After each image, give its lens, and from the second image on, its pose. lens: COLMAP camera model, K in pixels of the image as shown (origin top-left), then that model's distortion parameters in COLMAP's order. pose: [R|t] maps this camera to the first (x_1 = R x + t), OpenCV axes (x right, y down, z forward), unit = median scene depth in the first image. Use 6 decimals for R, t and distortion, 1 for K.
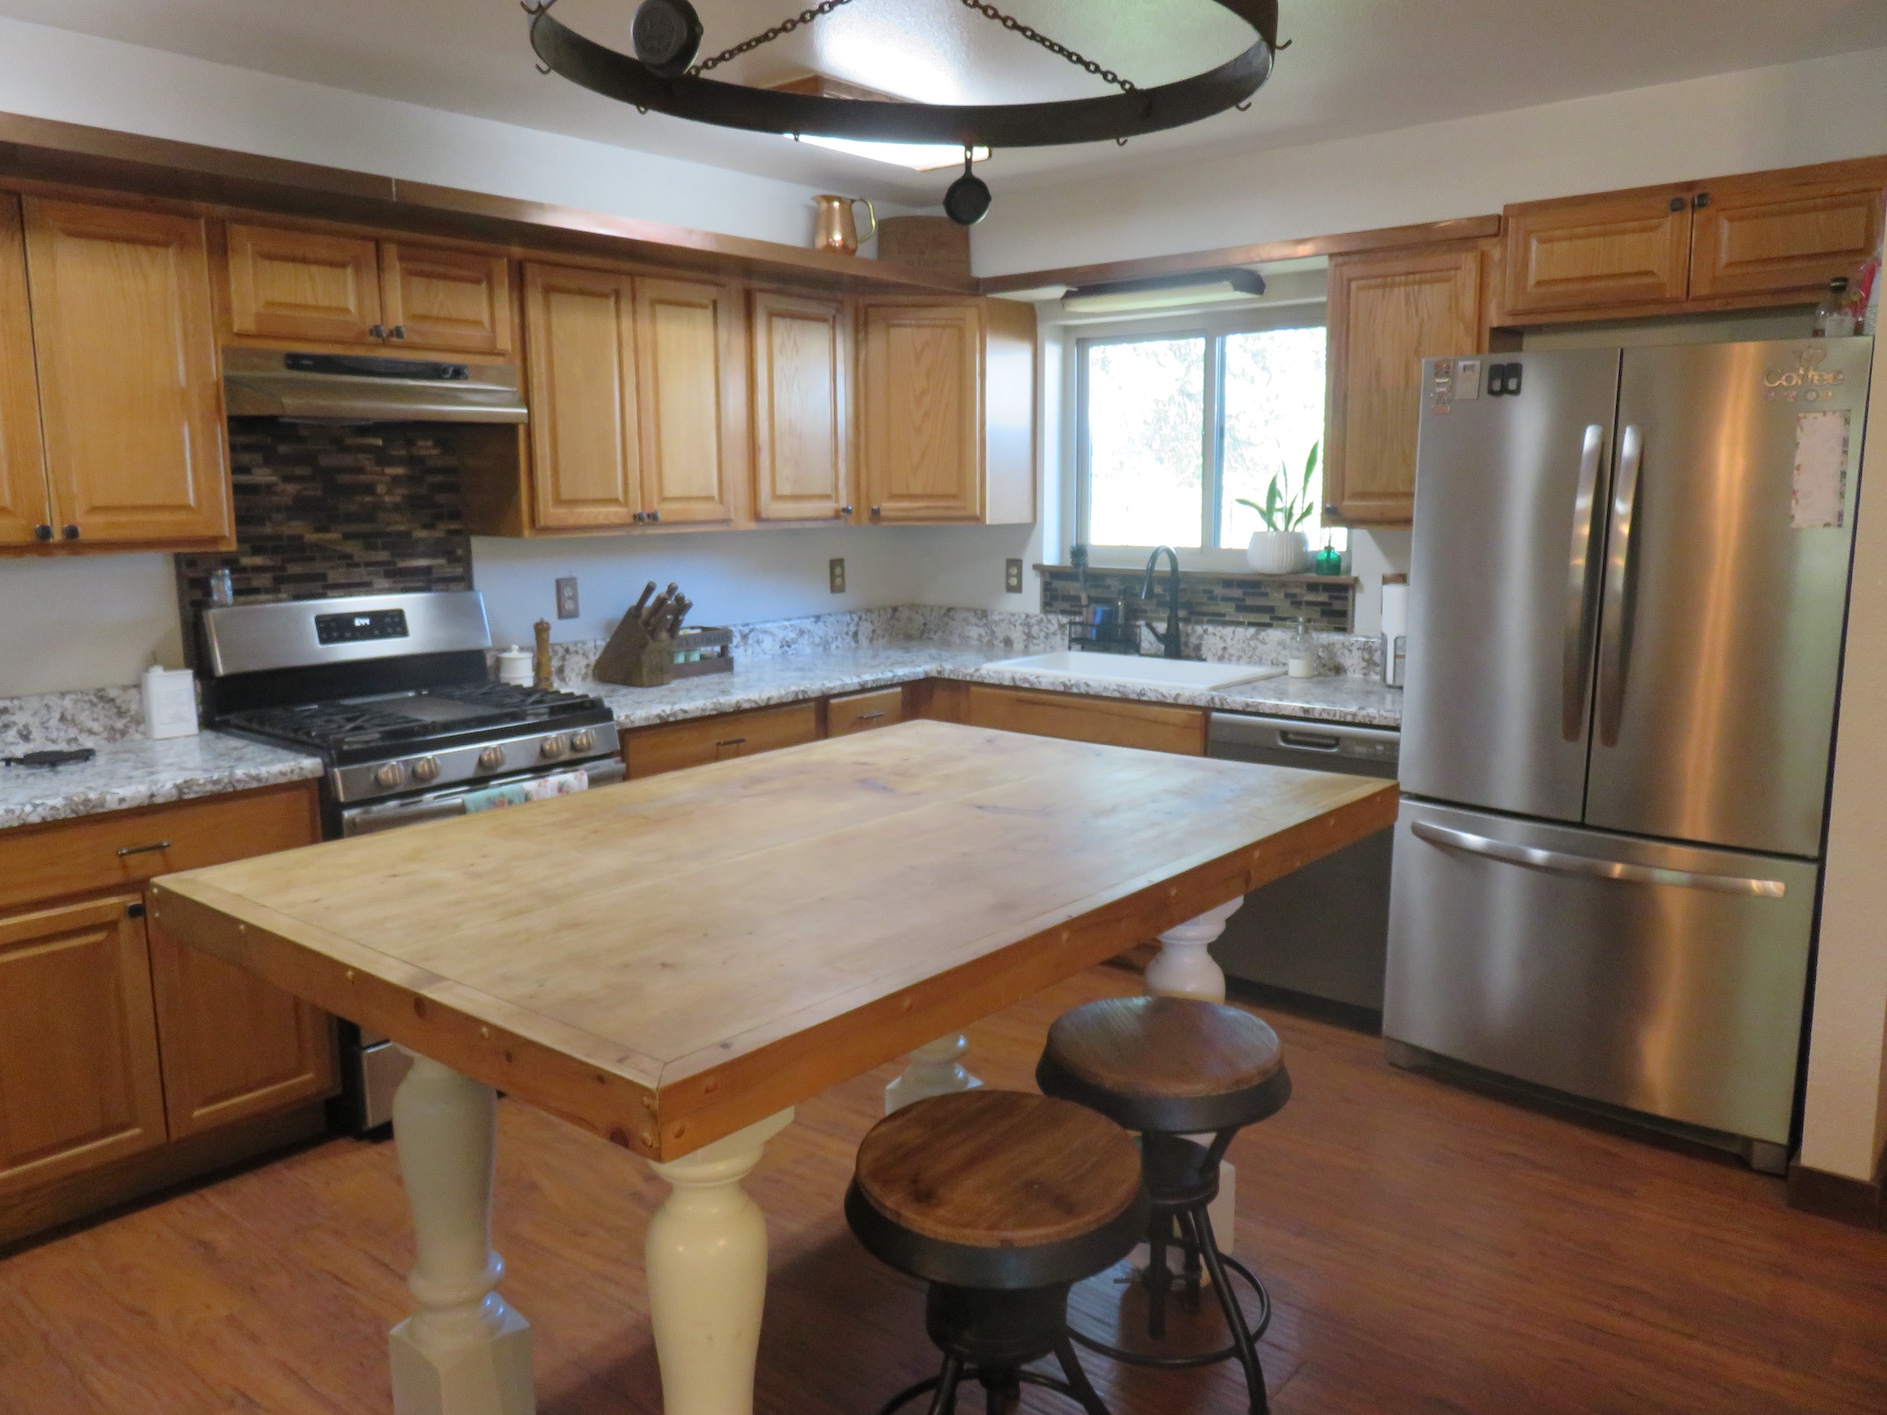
lens RADIAL K [[1410.7, 0, 943.5], [0, 1410.7, 707.5], [0, 0, 1]] dist [-0.006062, 0.003840]
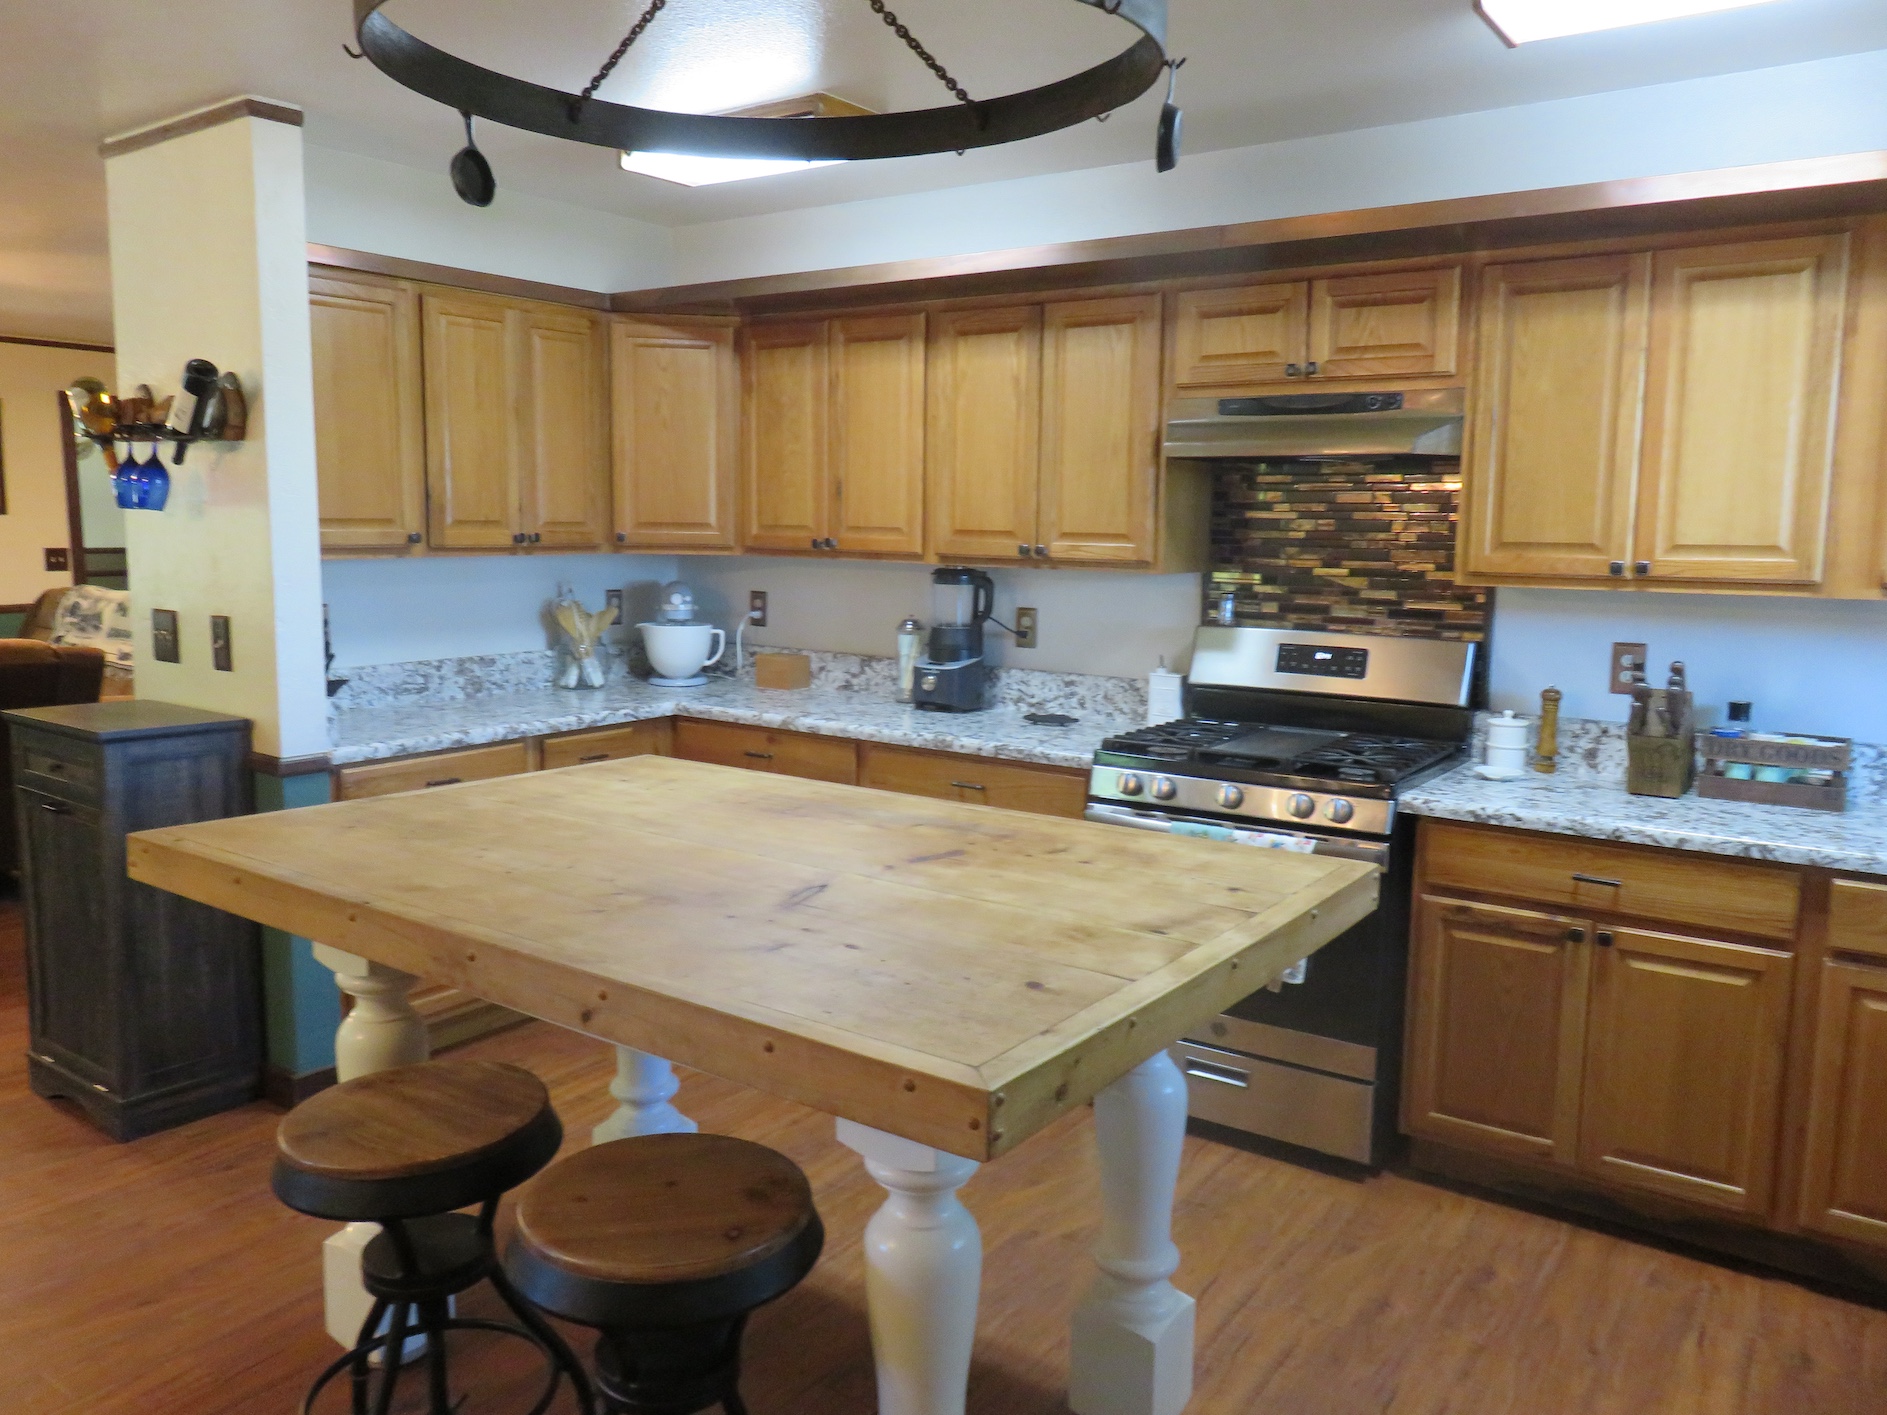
lens RADIAL K [[1406.3, 0, 946.4], [0, 1406.3, 745.4], [0, 0, 1]] dist [-0.005144, -0.004390]
pose [[0.083391, 0.166036, -0.982587, 0.571978], [-0.168871, 0.974115, 0.150272, -0.104545], [0.982104, 0.153399, 0.109271, 0.632089]]
